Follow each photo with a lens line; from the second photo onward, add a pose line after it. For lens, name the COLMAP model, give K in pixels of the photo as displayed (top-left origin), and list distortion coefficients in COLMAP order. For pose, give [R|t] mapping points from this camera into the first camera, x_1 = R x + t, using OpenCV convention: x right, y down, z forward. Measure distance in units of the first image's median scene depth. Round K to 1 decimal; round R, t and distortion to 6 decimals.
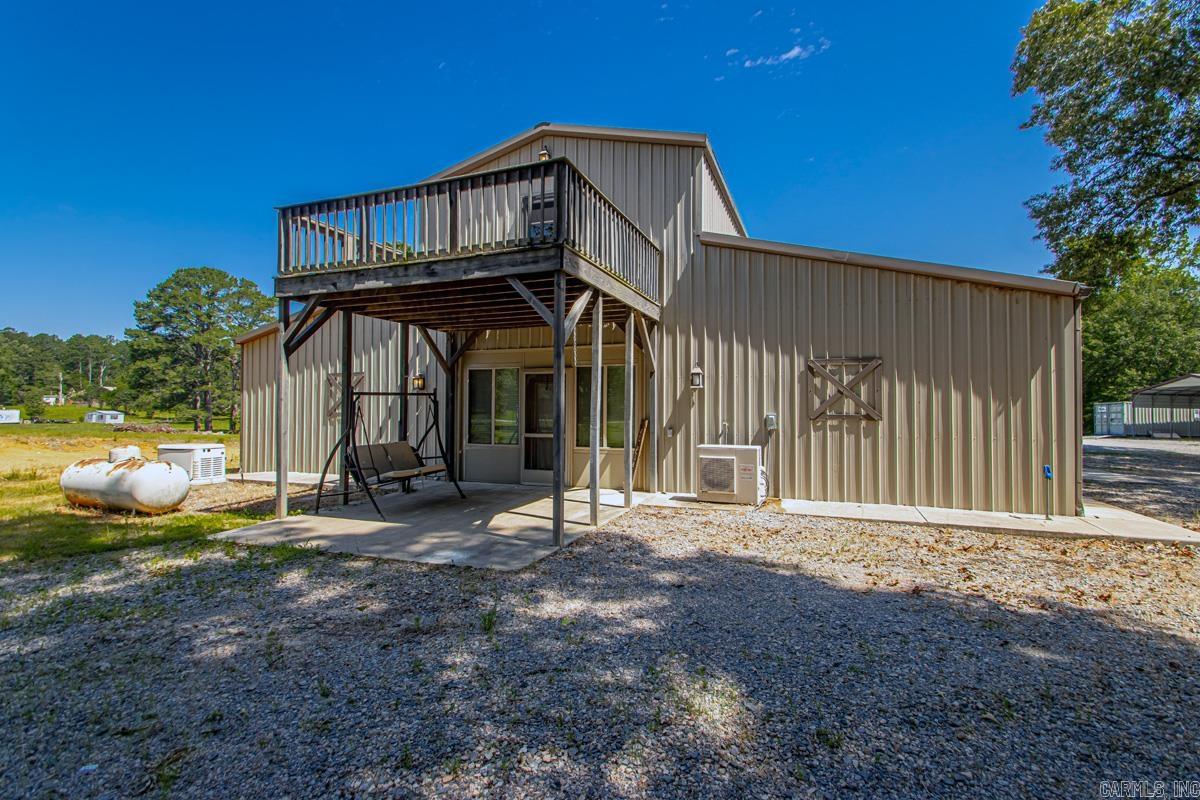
lens RADIAL K [[557.0, 0, 610.7], [0, 557.0, 399.1], [0, 0, 1]] dist [0.018645, -0.019226]
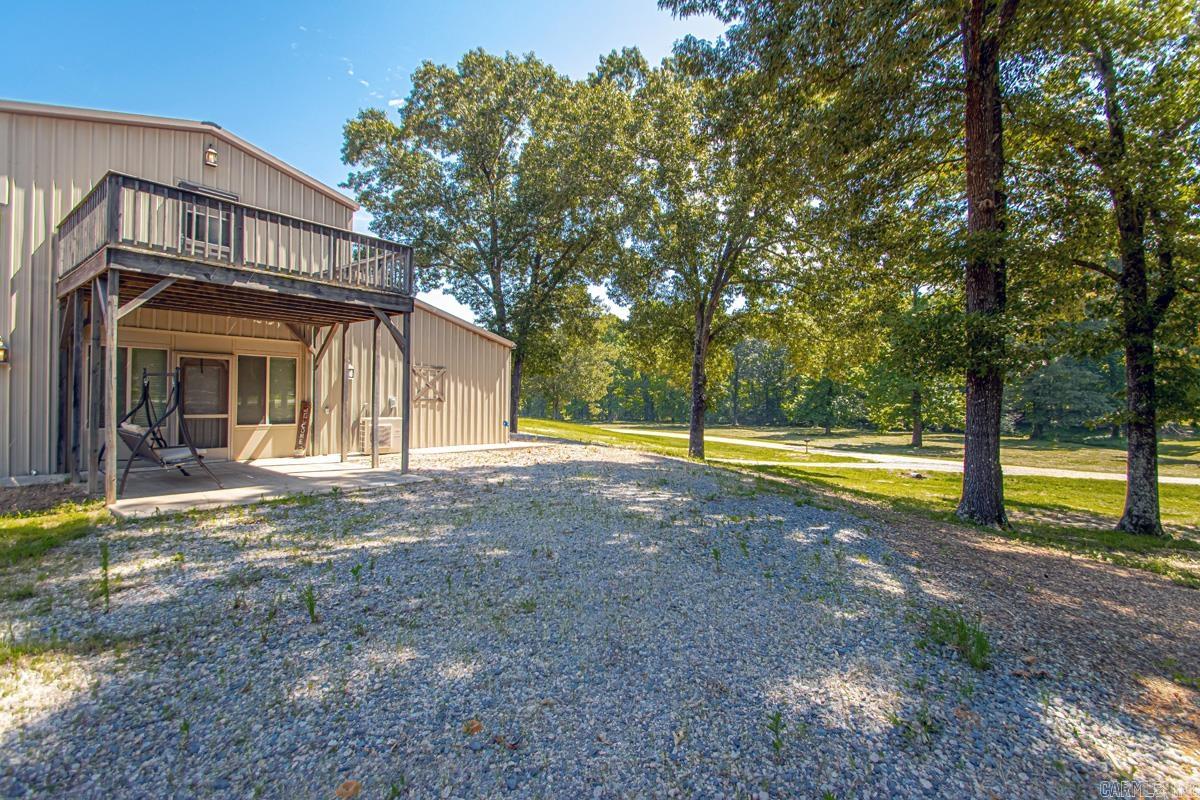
lens RADIAL K [[557.0, 0, 610.7], [0, 557.0, 399.1], [0, 0, 1]] dist [0.018645, -0.019226]
pose [[0.289066, 0.005462, 0.957294, -1.124978], [-0.030446, 0.999530, 0.003491, 0.006850], [-0.956825, -0.030155, 0.289097, -0.064393]]
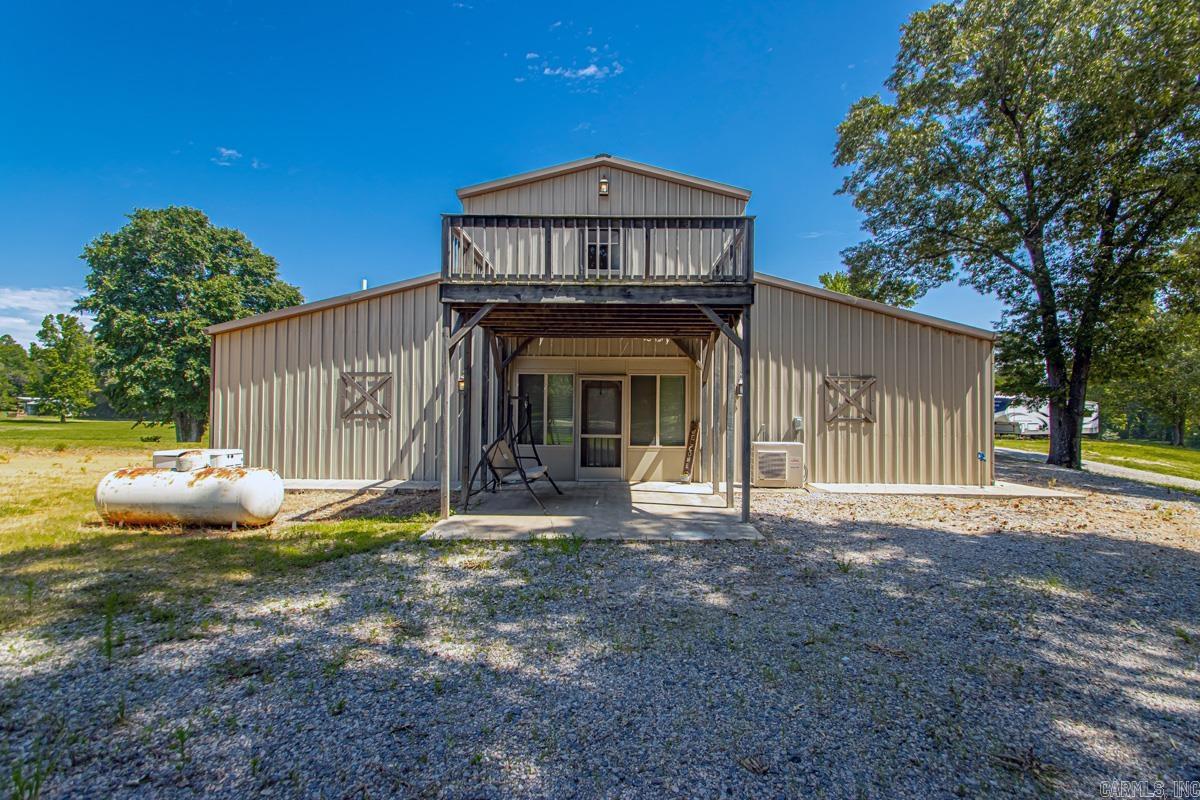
lens RADIAL K [[557.0, 0, 610.7], [0, 557.0, 399.1], [0, 0, 1]] dist [0.018645, -0.019226]
pose [[0.935649, 0.013806, 0.352661, -0.602718], [-0.013963, 0.999900, -0.002097, -0.006949], [-0.352655, -0.002962, 0.935749, -0.053275]]
